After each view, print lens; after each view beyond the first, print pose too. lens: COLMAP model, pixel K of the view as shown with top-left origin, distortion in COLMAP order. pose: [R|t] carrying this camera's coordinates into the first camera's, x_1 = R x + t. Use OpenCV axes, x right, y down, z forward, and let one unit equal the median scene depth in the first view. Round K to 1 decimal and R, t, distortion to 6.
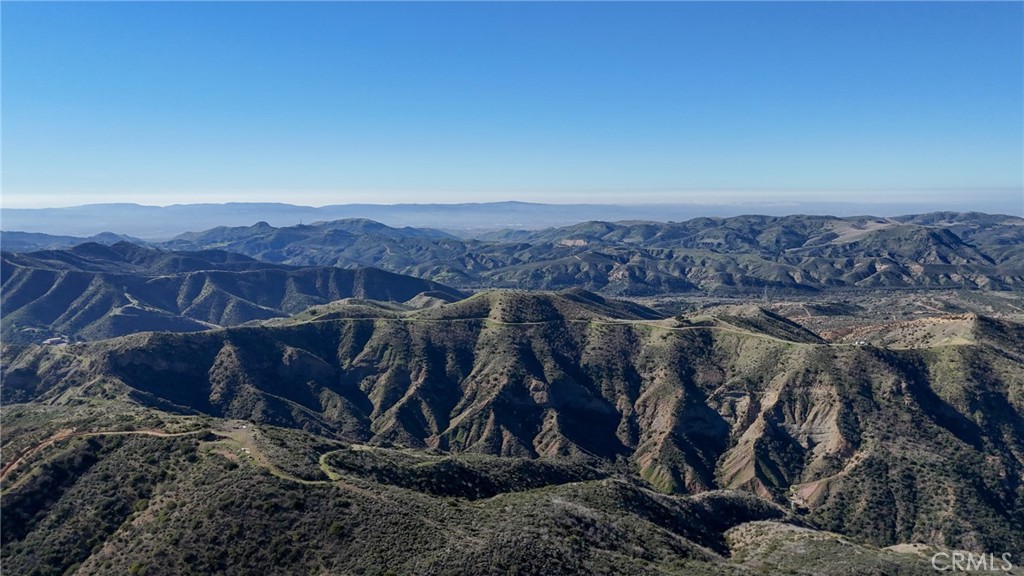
lens RADIAL K [[750.7, 0, 514.3], [0, 750.7, 287.1], [0, 0, 1]] dist [0.080330, -0.073674]
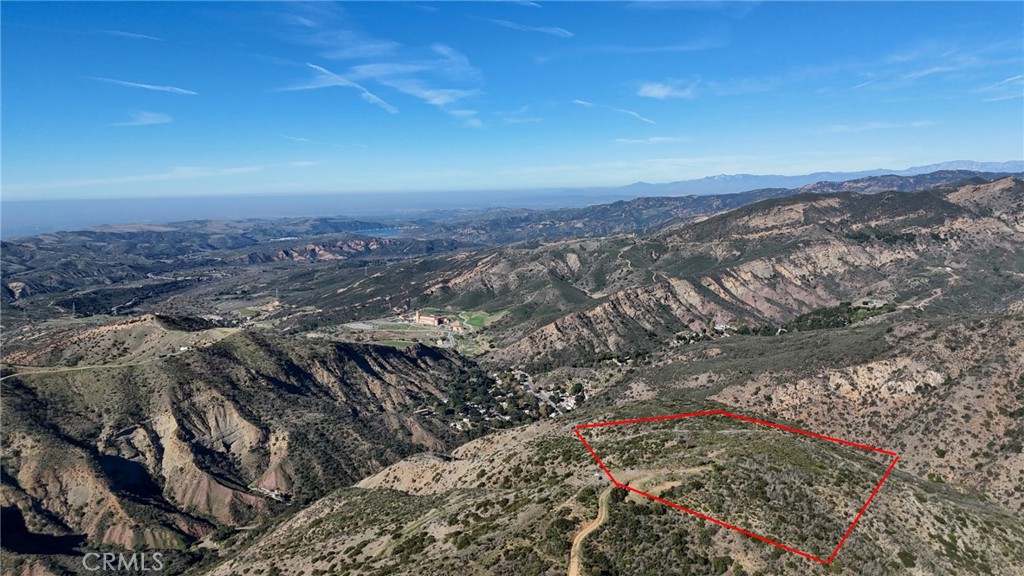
lens RADIAL K [[750.7, 0, 511.0], [0, 750.7, 286.9], [0, 0, 1]] dist [0.080330, -0.073674]
pose [[0.196838, -0.128459, 0.971984, -0.435952], [0.149230, 0.983754, 0.099794, -0.043554], [-0.969013, 0.125406, 0.212810, 0.337281]]
